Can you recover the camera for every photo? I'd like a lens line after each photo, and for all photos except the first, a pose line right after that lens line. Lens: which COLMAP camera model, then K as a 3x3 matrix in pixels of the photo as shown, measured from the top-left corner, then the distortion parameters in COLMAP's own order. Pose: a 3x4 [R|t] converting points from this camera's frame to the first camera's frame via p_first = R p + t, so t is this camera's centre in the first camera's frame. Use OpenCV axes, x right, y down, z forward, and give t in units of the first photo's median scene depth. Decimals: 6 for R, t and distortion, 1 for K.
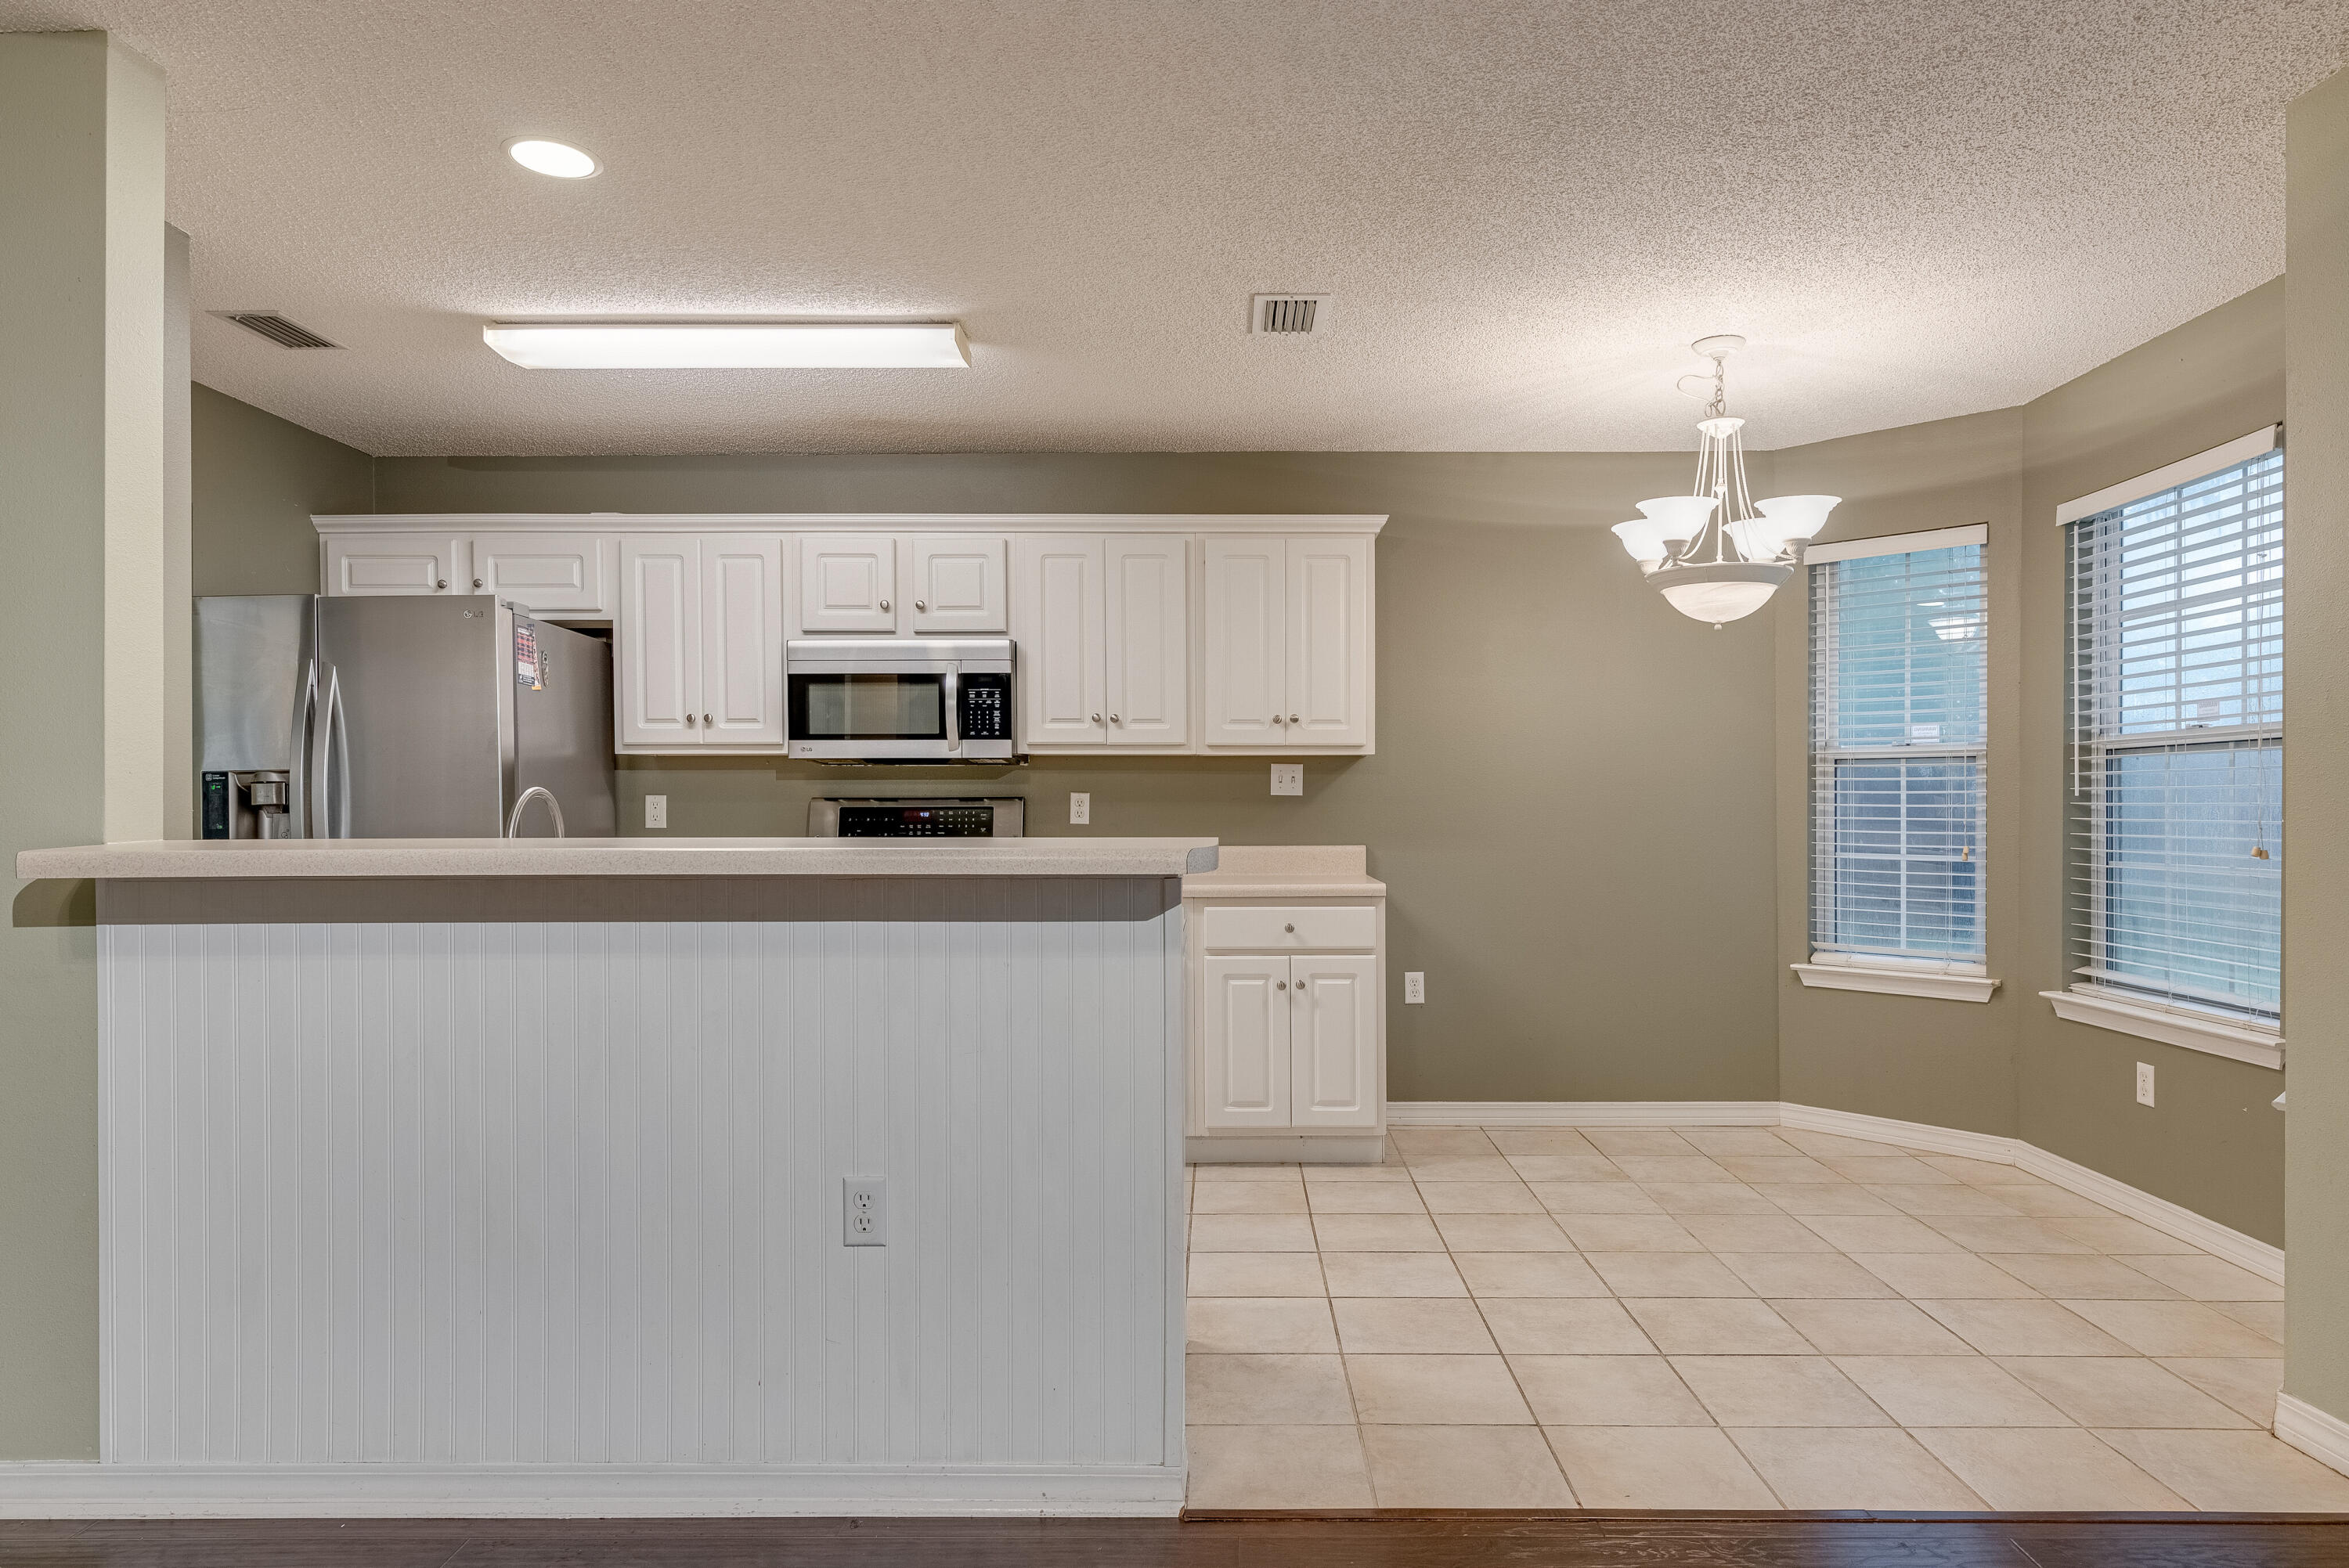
lens RADIAL K [[1403.5, 0, 1190.4], [0, 1403.5, 807.3], [0, 0, 1]] dist [0.006481, -0.003096]
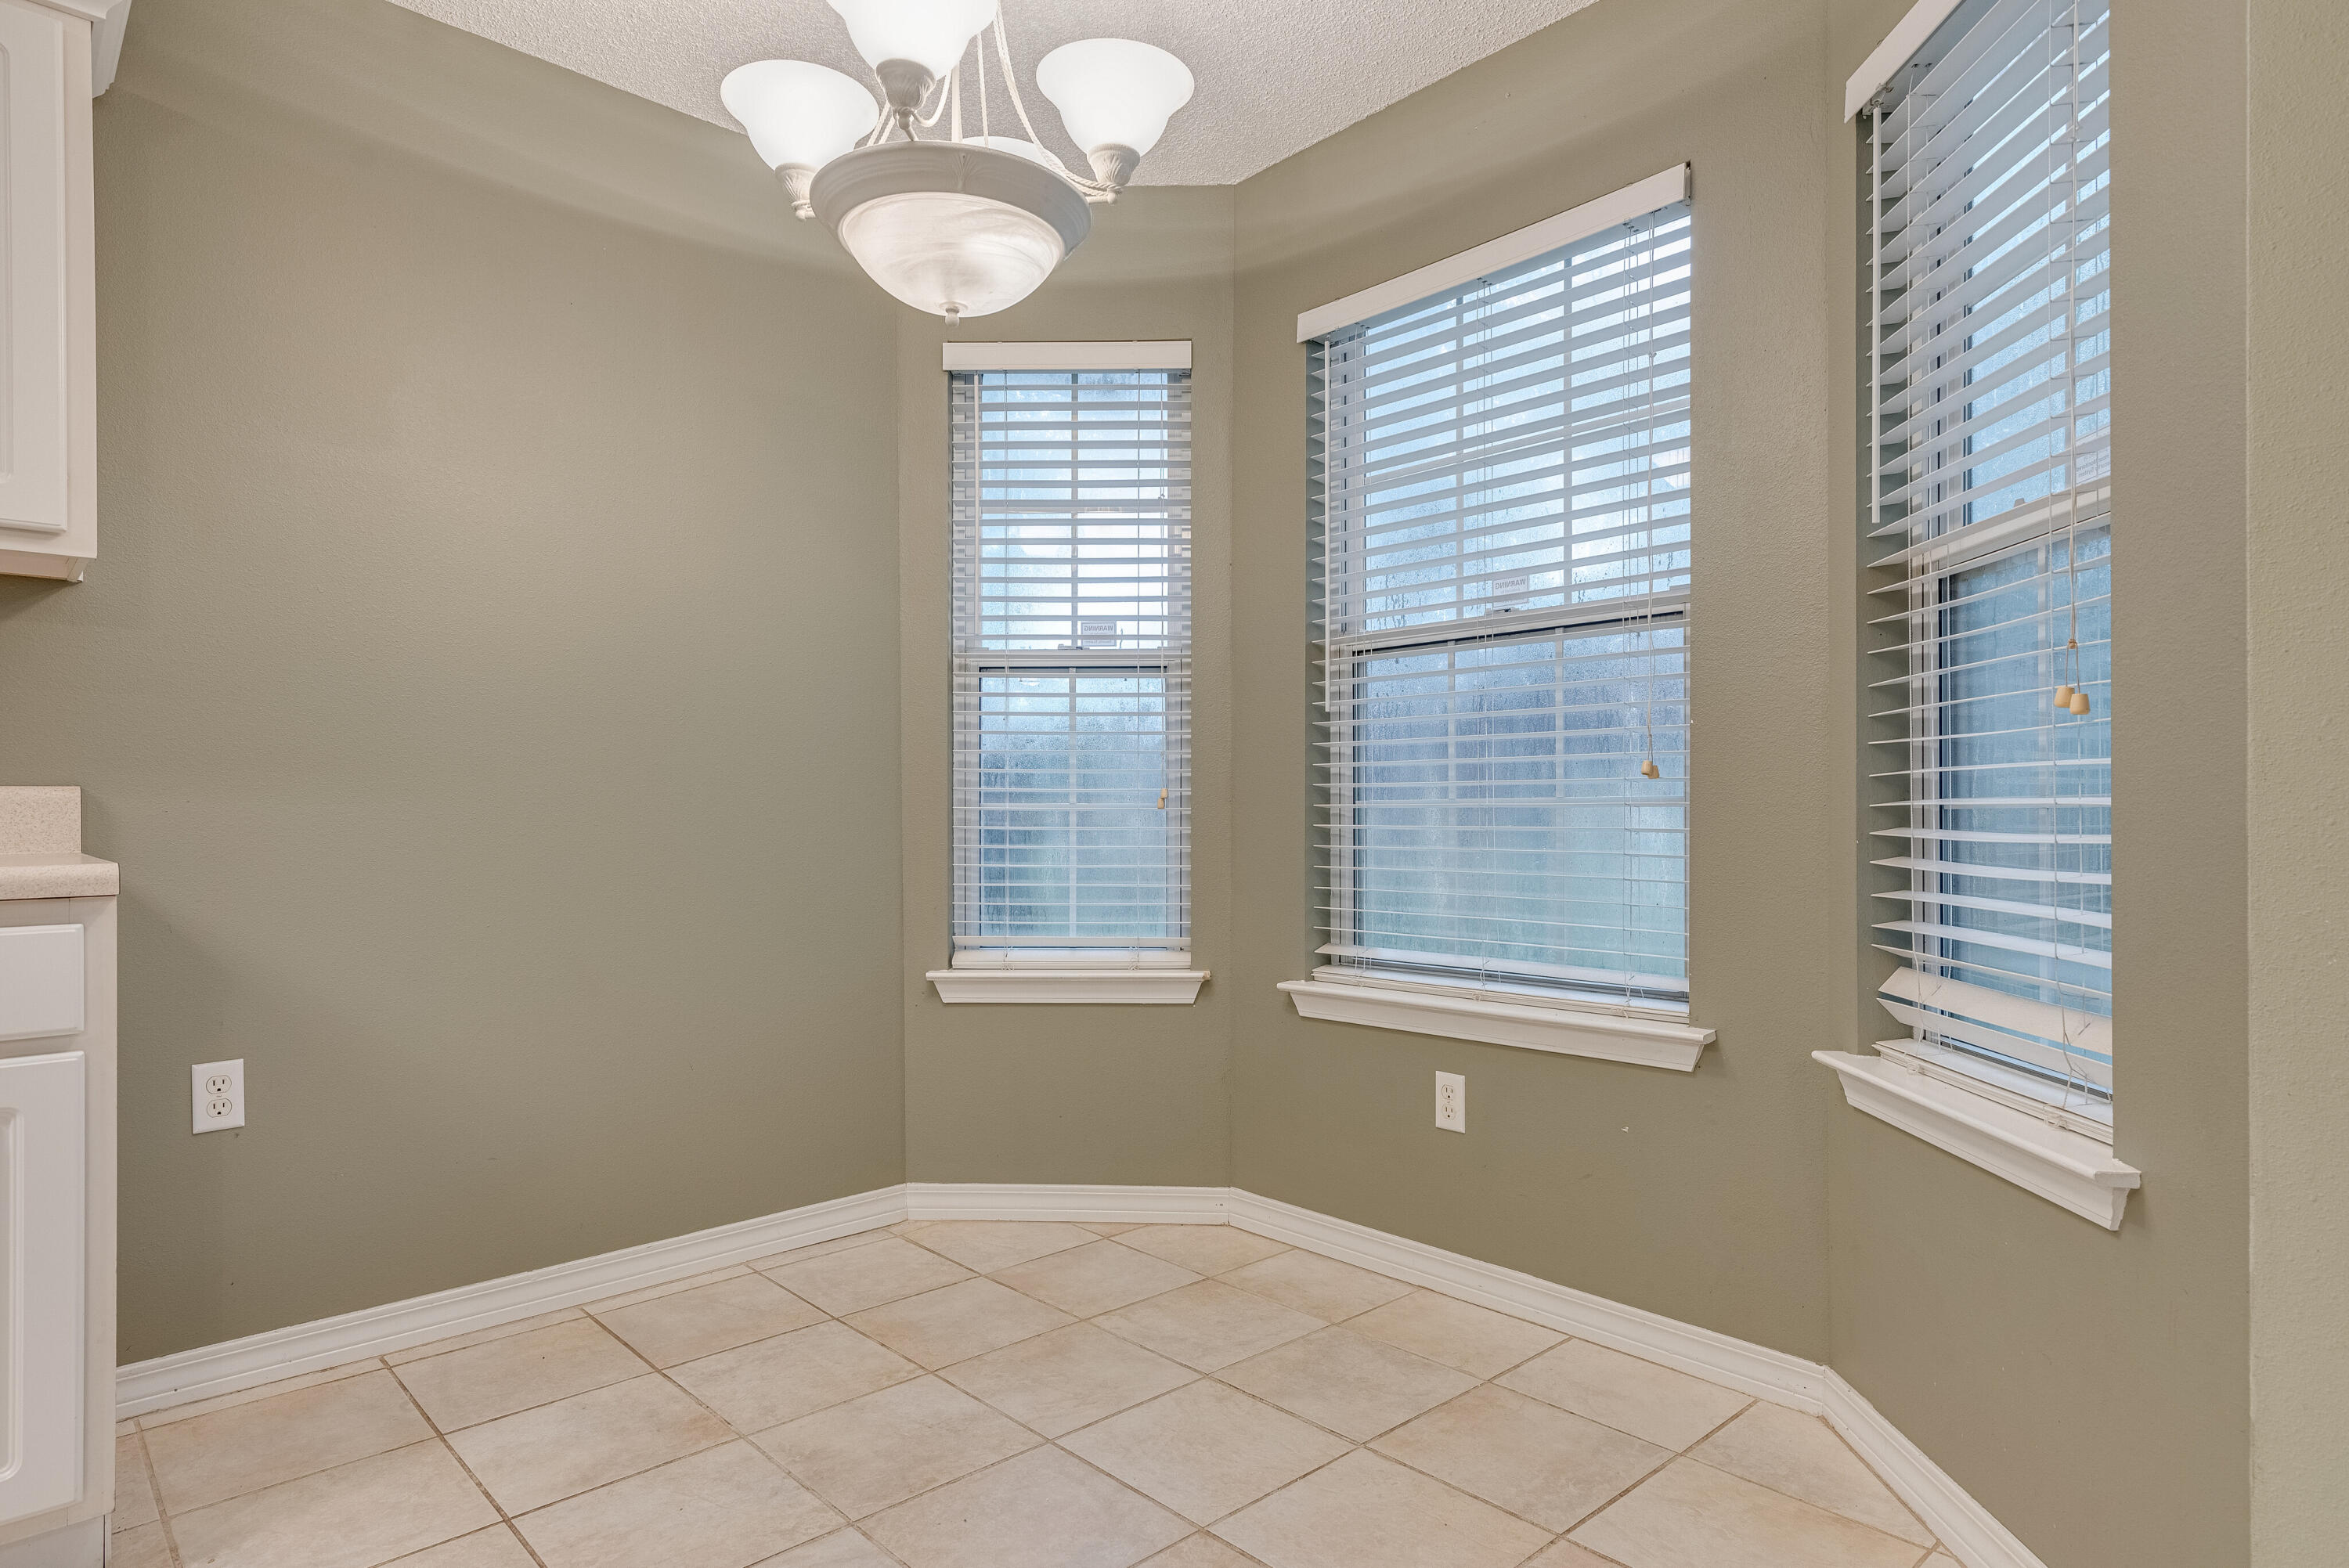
lens RADIAL K [[1305.2, 0, 1179.3], [0, 1305.2, 799.7], [0, 0, 1]] dist [0.007033, 0.000557]
pose [[0.714745, 0.003501, 0.699377, 0.093542], [0.002454, 0.999969, -0.007514, 0.039728], [-0.699381, 0.007087, 0.714714, 0.526367]]
